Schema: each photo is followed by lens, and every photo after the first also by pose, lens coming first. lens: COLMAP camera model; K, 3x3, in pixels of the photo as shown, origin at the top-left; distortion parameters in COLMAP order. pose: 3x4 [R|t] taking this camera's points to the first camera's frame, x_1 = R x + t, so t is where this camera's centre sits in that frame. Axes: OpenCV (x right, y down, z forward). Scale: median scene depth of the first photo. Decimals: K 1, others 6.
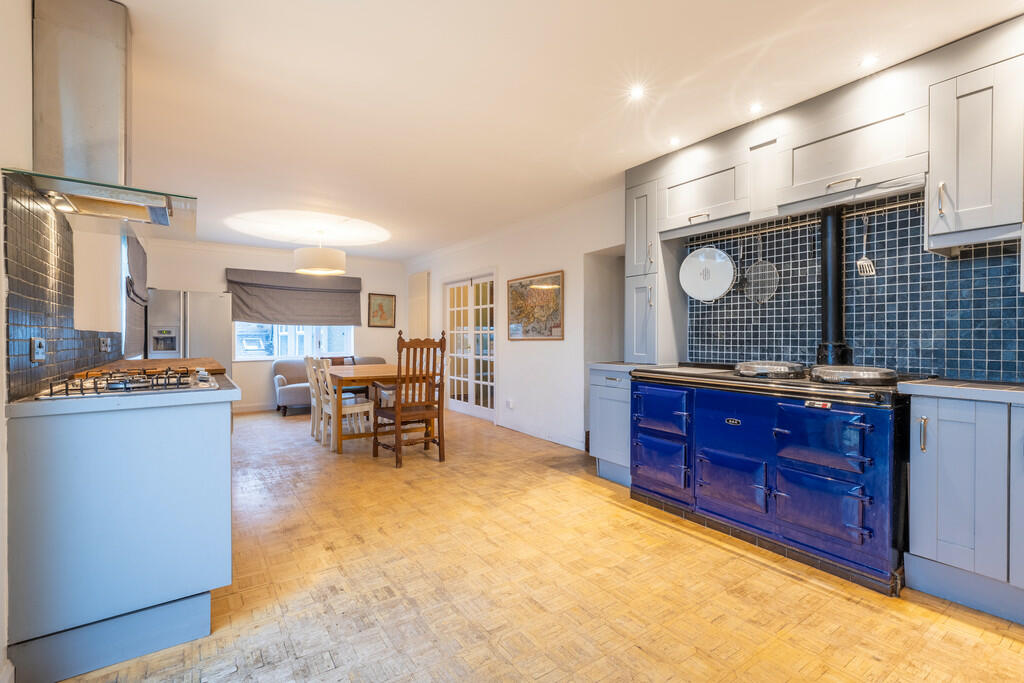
lens RADIAL K [[458.5, 0, 513.2], [0, 458.5, 339.3], [0, 0, 1]] dist [0.000718, 0.000800]
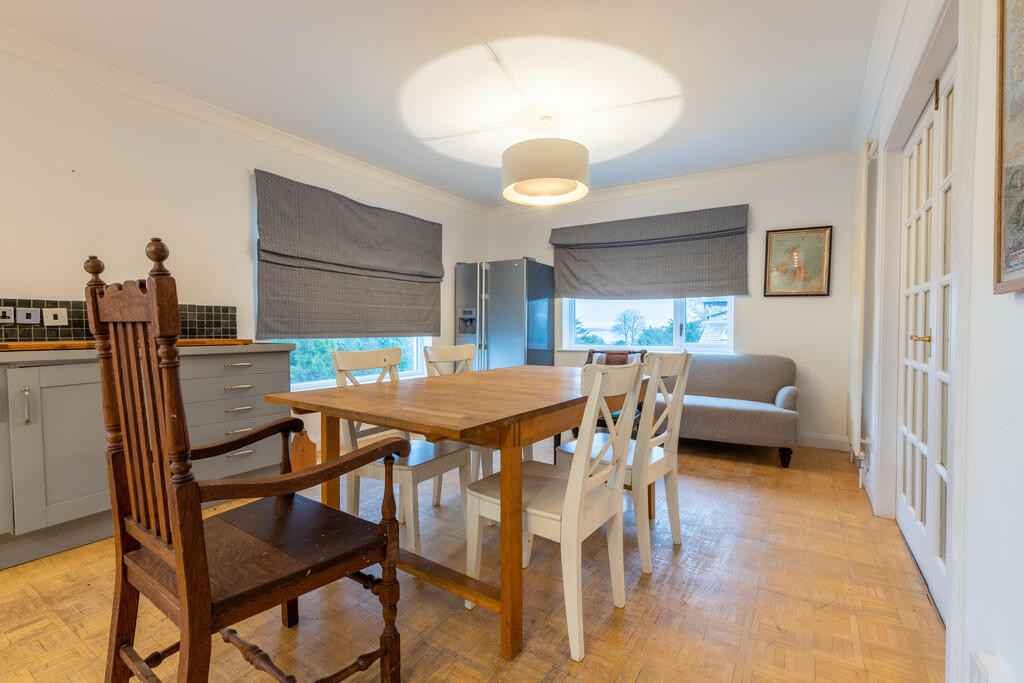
lens RADIAL K [[458.5, 0, 513.6], [0, 458.5, 344.6], [0, 0, 1]] dist [0.000718, 0.000800]
pose [[0.391363, 0.032415, -0.919665, 0.063514], [-0.003813, 0.999428, 0.033604, 0.013292], [0.920228, -0.009645, 0.391263, 0.621796]]
